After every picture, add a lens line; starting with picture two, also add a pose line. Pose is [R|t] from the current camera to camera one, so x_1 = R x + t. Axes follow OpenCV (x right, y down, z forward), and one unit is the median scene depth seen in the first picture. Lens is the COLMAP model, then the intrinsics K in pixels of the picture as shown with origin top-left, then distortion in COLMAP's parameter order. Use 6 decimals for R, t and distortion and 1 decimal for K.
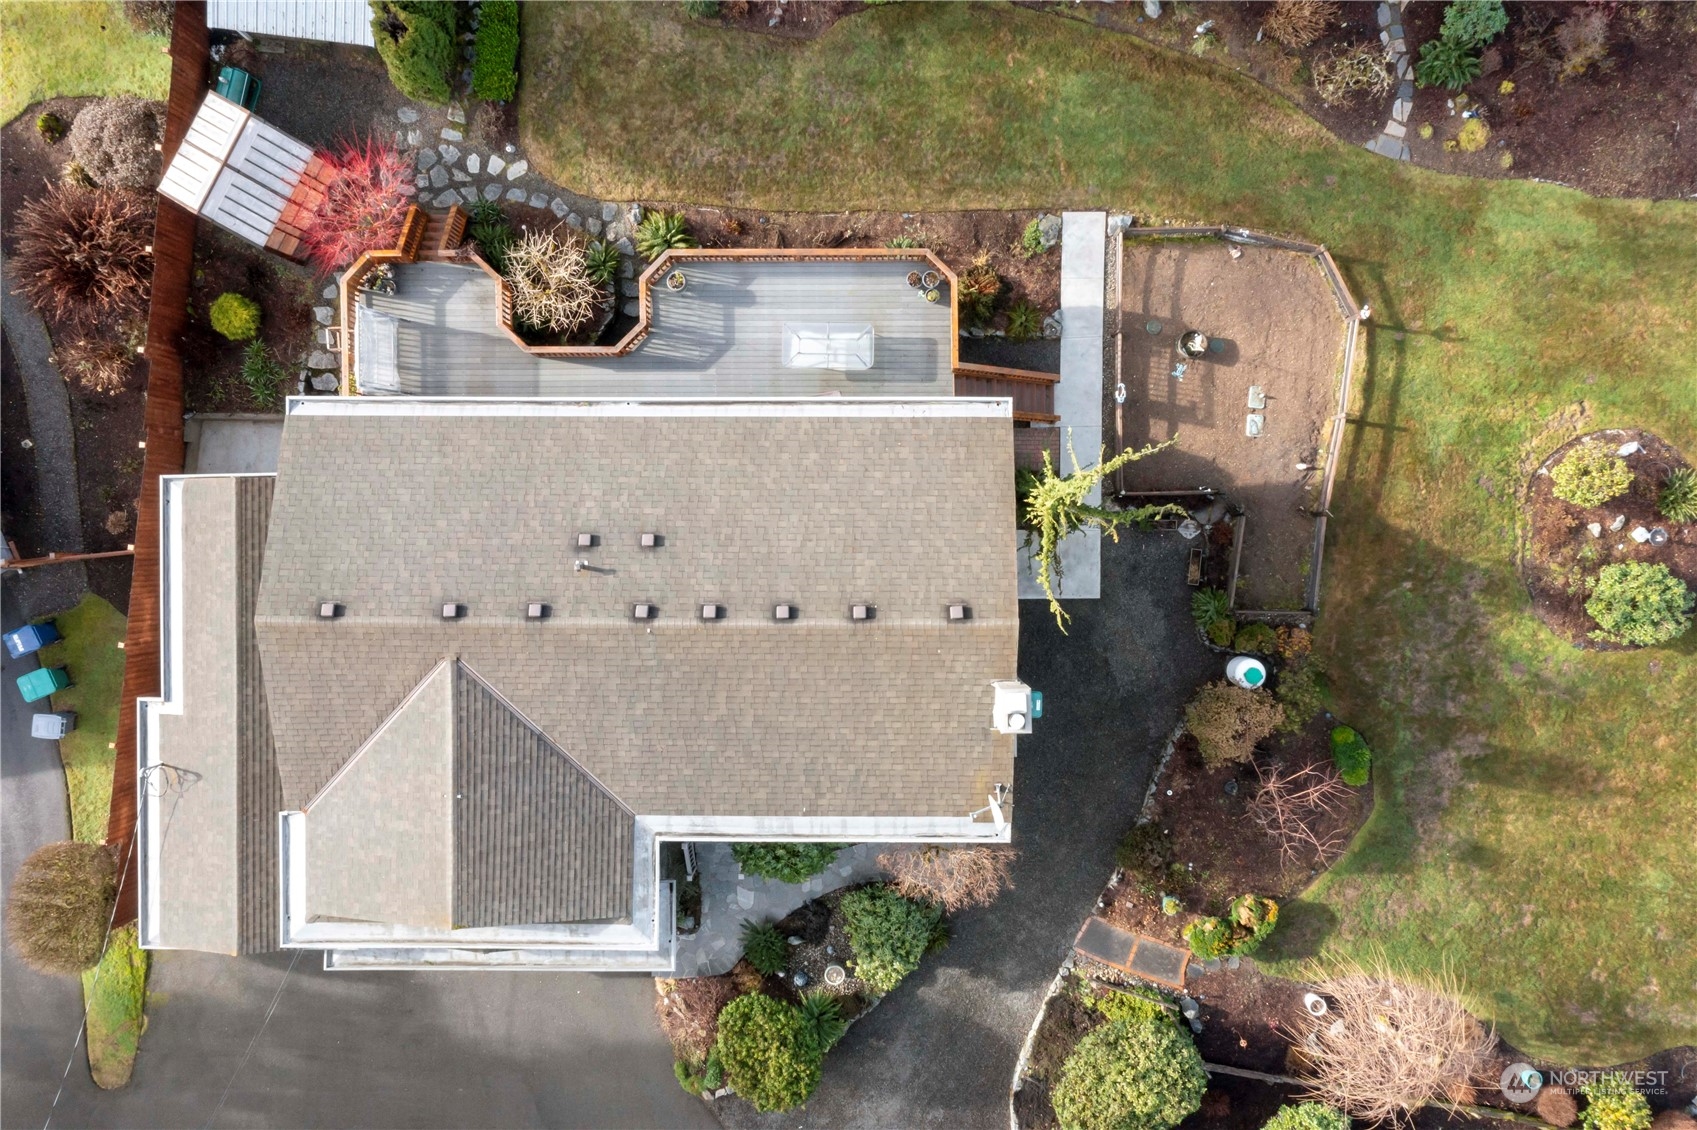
lens RADIAL K [[1332.4, 0, 847.6], [0, 1332.4, 563.8], [0, 0, 1]] dist [-0.001823, 0.019806]
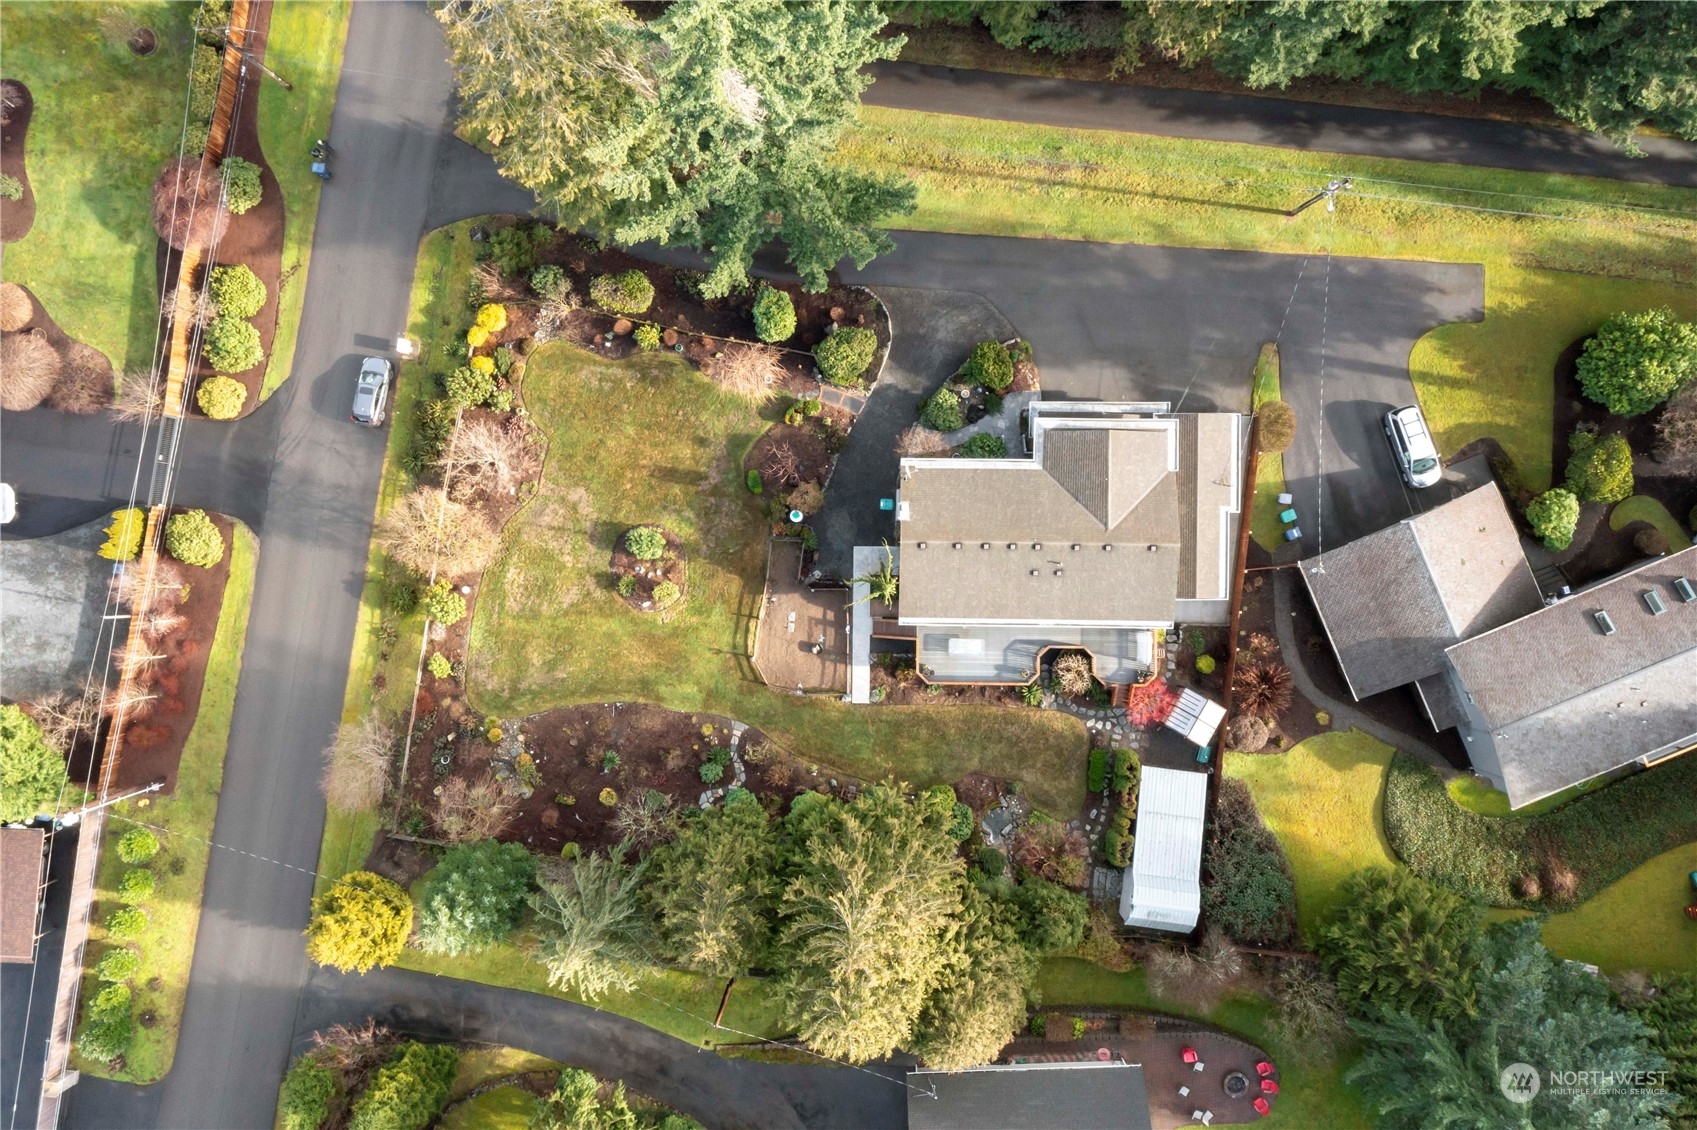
lens RADIAL K [[1332.4, 0, 859.9], [0, 1332.4, 563.0], [0, 0, 1]] dist [-0.001823, 0.019806]
pose [[-0.999464, -0.010081, 0.031139, 0.106720], [0.009420, -0.999728, -0.021328, 0.049383], [0.031346, -0.021023, 0.999287, -1.492179]]
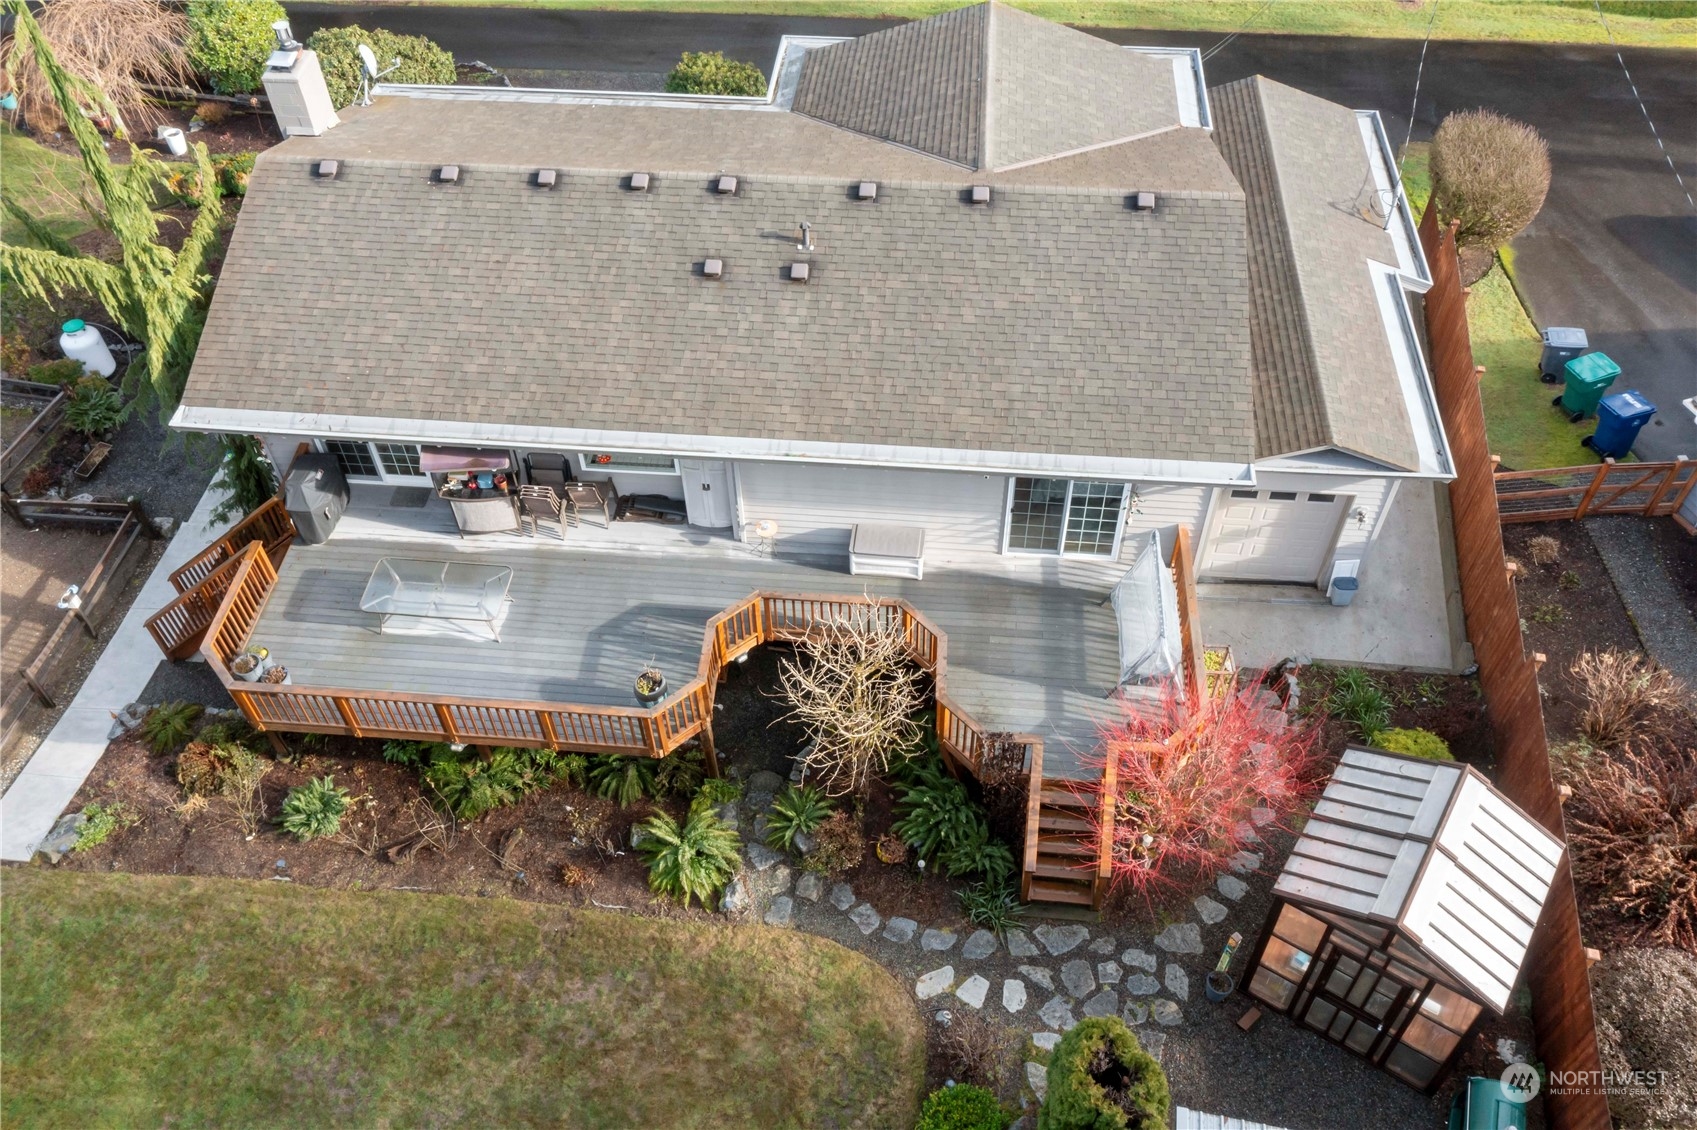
lens RADIAL K [[1332.4, 0, 852.7], [0, 1332.4, 573.0], [0, 0, 1]] dist [-0.001823, 0.019806]
pose [[-0.995662, -0.045718, 0.081042, -0.254692], [0.087123, -0.763898, 0.639429, -0.527152], [0.032675, 0.643716, 0.764567, 0.480389]]
